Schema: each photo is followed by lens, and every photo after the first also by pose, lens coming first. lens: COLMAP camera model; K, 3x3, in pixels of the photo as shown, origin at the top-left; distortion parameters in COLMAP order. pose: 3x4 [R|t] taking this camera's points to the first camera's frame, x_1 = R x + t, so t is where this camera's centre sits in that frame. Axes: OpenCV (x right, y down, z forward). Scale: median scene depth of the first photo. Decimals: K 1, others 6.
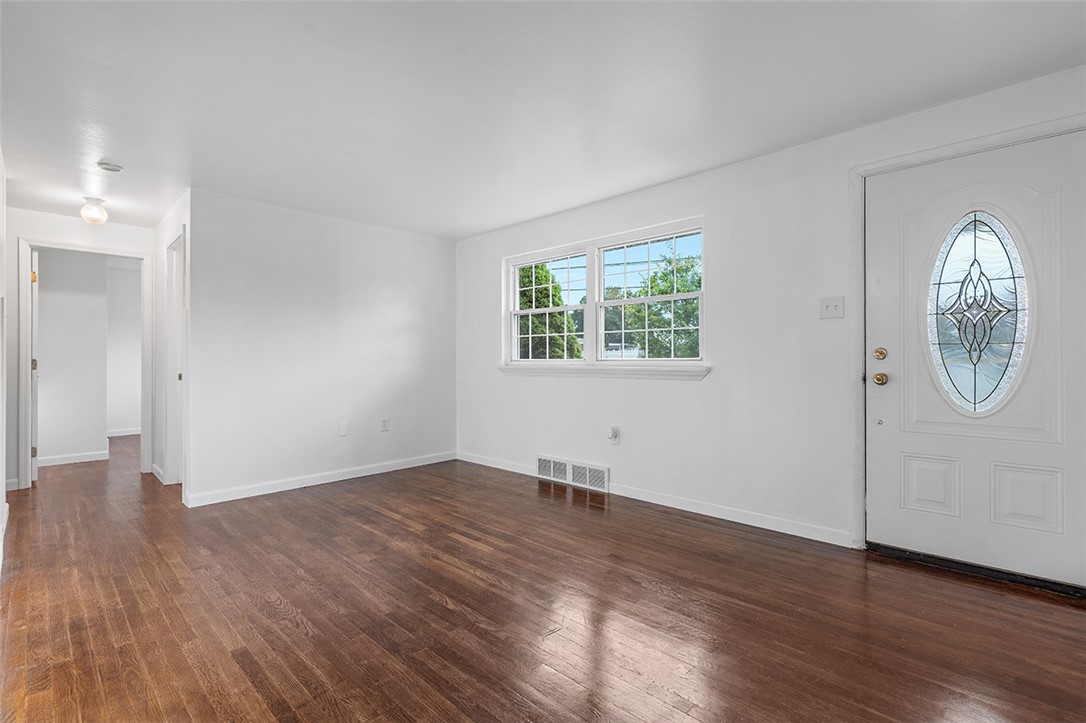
lens RADIAL K [[489.6, 0, 541.6], [0, 489.6, 360.8], [0, 0, 1]] dist [-0.006722, 0.002851]
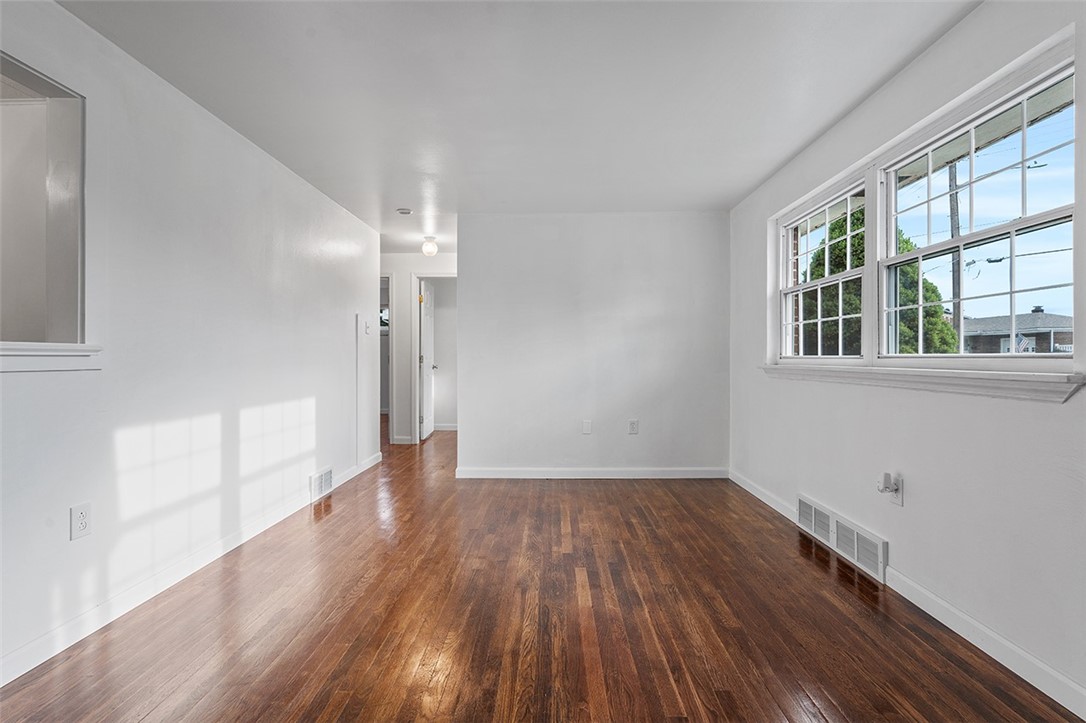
lens RADIAL K [[489.6, 0, 540.2], [0, 489.6, 352.6], [0, 0, 1]] dist [-0.006722, 0.002851]
pose [[0.675375, -0.005745, -0.737452, 0.319517], [-0.001106, 0.999961, -0.008804, 0.000345], [0.737474, 0.006762, 0.675342, 0.337589]]
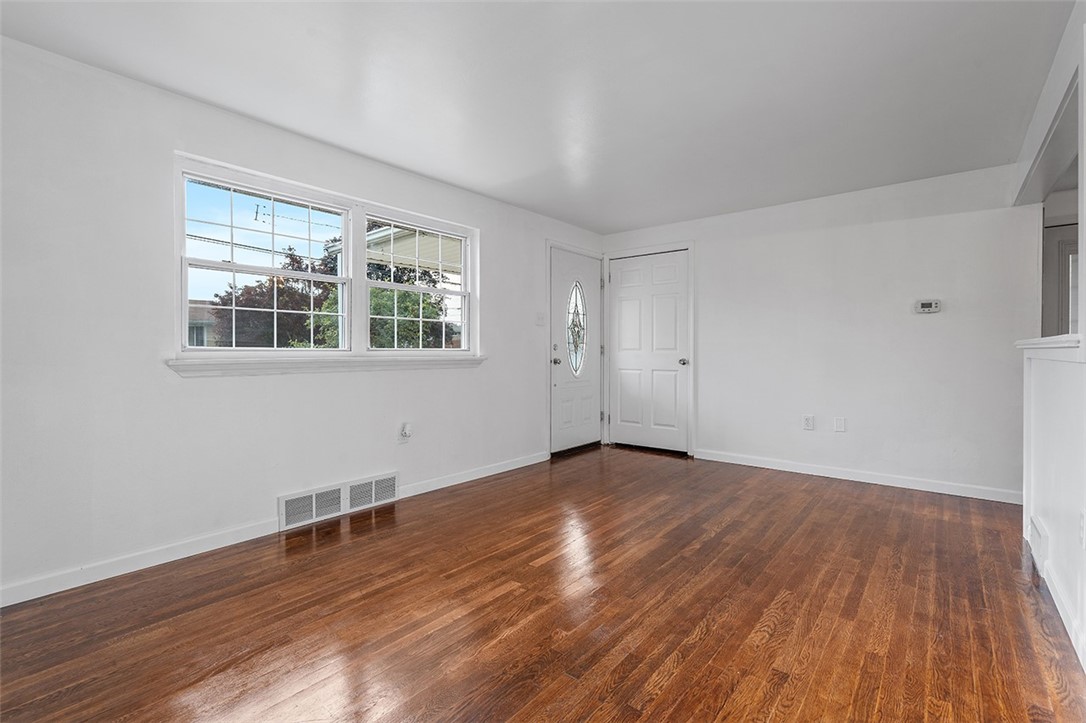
lens RADIAL K [[489.6, 0, 533.3], [0, 489.6, 356.6], [0, 0, 1]] dist [-0.006722, 0.002851]
pose [[-0.061841, -0.007999, 0.998054, -0.841217], [0.000222, 0.999968, 0.008028, 0.004147], [-0.998086, 0.000718, -0.061837, 0.896620]]
